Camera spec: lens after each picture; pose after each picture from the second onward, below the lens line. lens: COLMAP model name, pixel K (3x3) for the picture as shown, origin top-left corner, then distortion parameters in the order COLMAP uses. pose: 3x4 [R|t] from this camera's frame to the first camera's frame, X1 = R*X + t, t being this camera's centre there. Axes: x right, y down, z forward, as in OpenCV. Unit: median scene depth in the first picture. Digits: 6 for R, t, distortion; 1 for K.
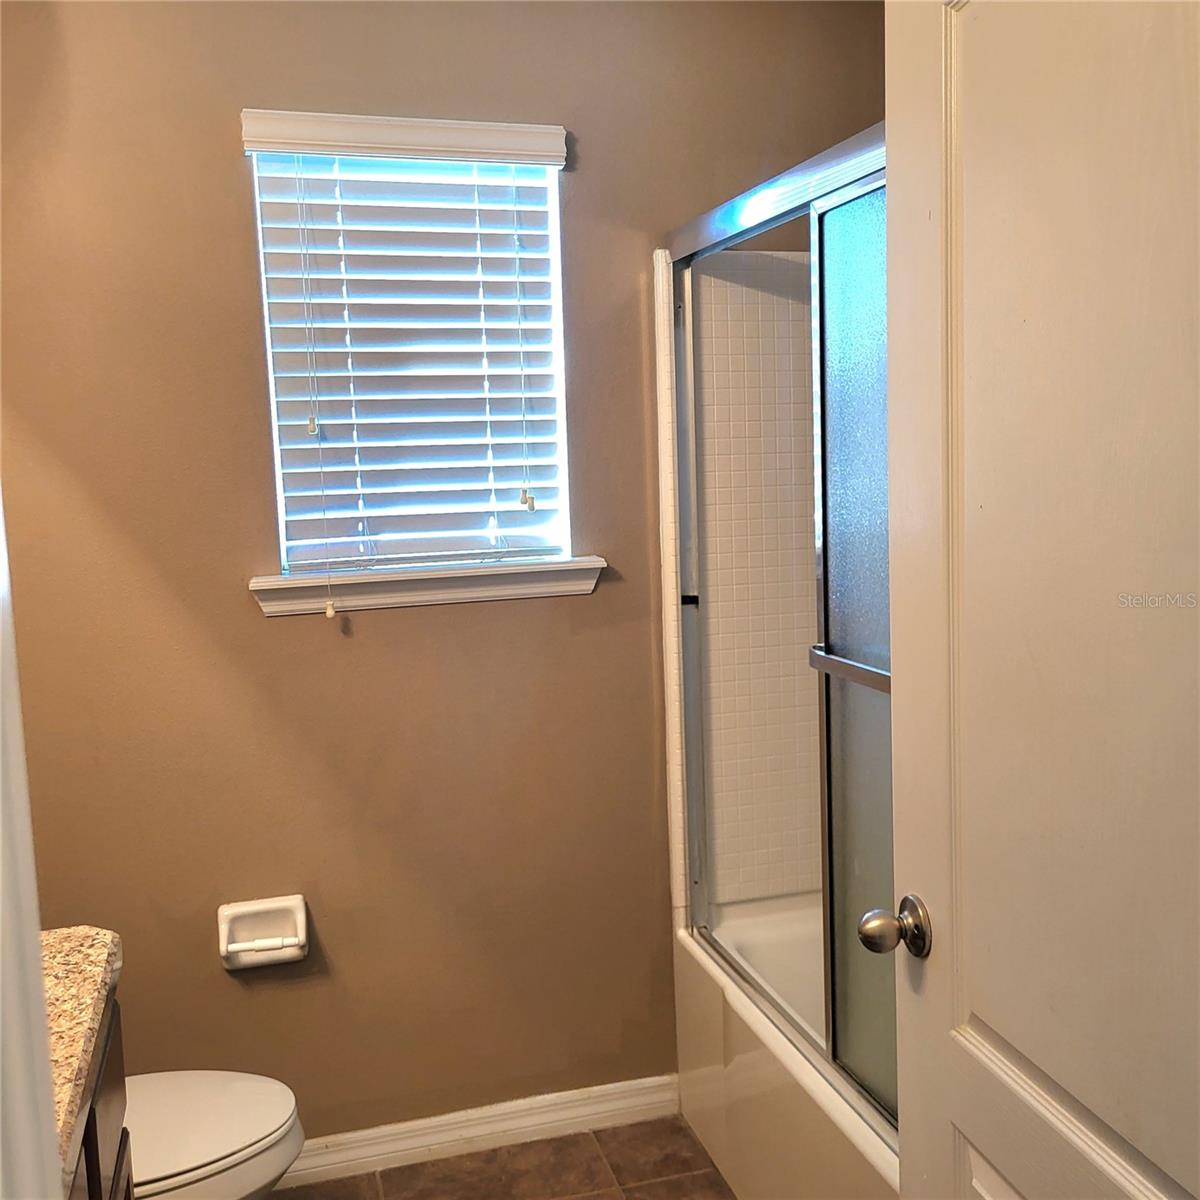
lens RADIAL K [[1202.9, 0, 600.0], [0, 1202.9, 600.0], [0, 0, 1]] dist [0.077669, -0.126618]
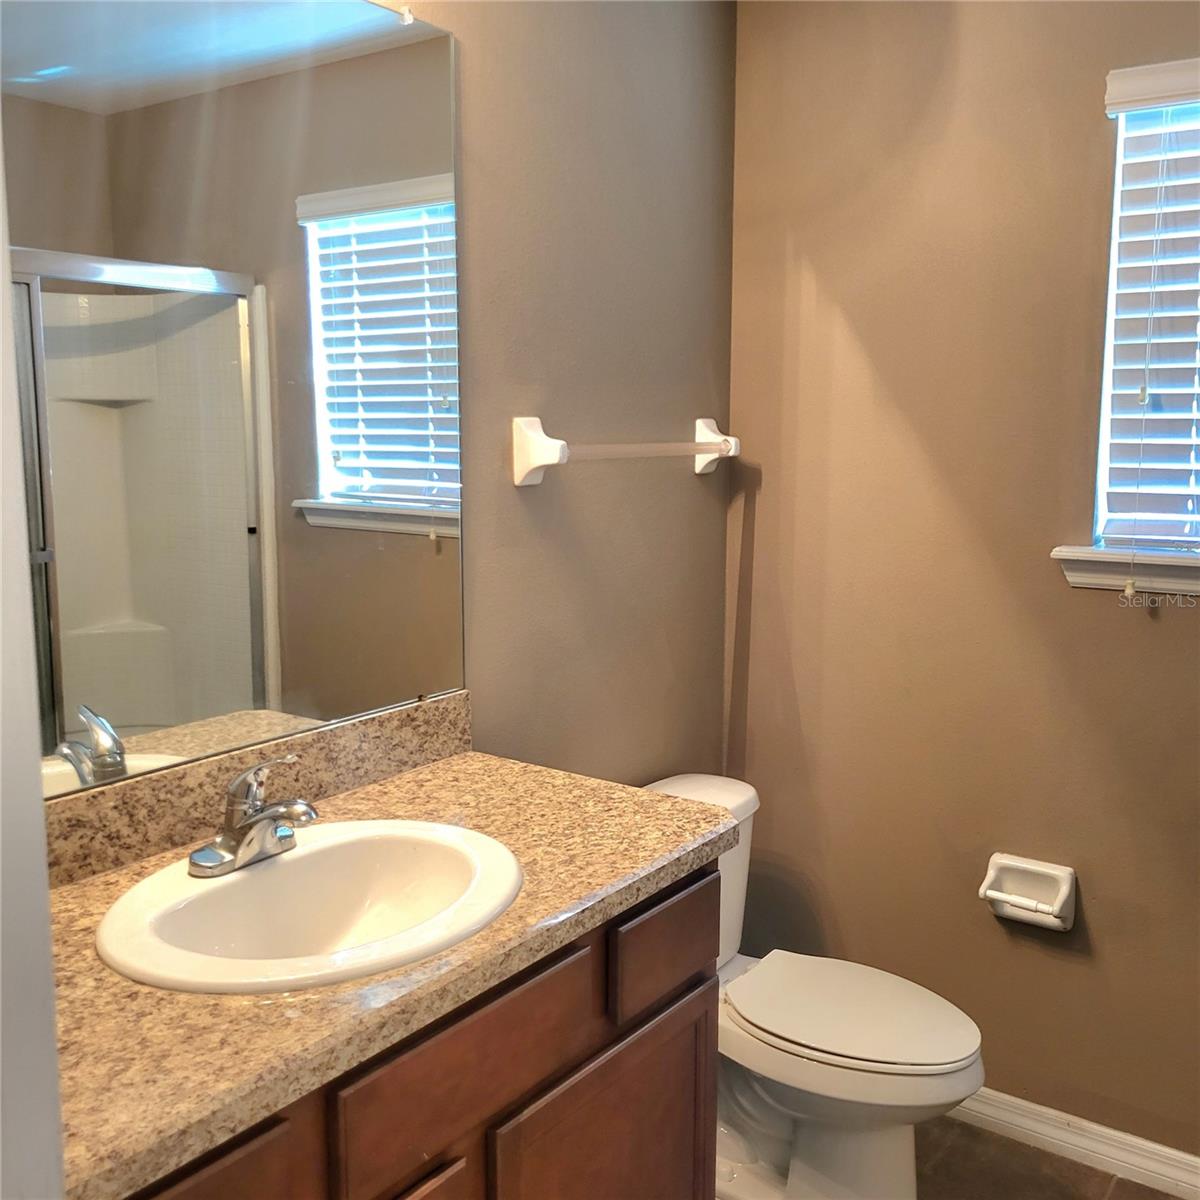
lens RADIAL K [[1210.0, 0, 615.4], [0, 1210.0, 612.2], [0, 0, 1]] dist [0.037918, -0.040742]
pose [[0.613613, 0.156117, -0.774020, 0.273961], [-0.124496, 0.987127, 0.100404, -0.019029], [0.779731, 0.034753, 0.625150, 0.080136]]
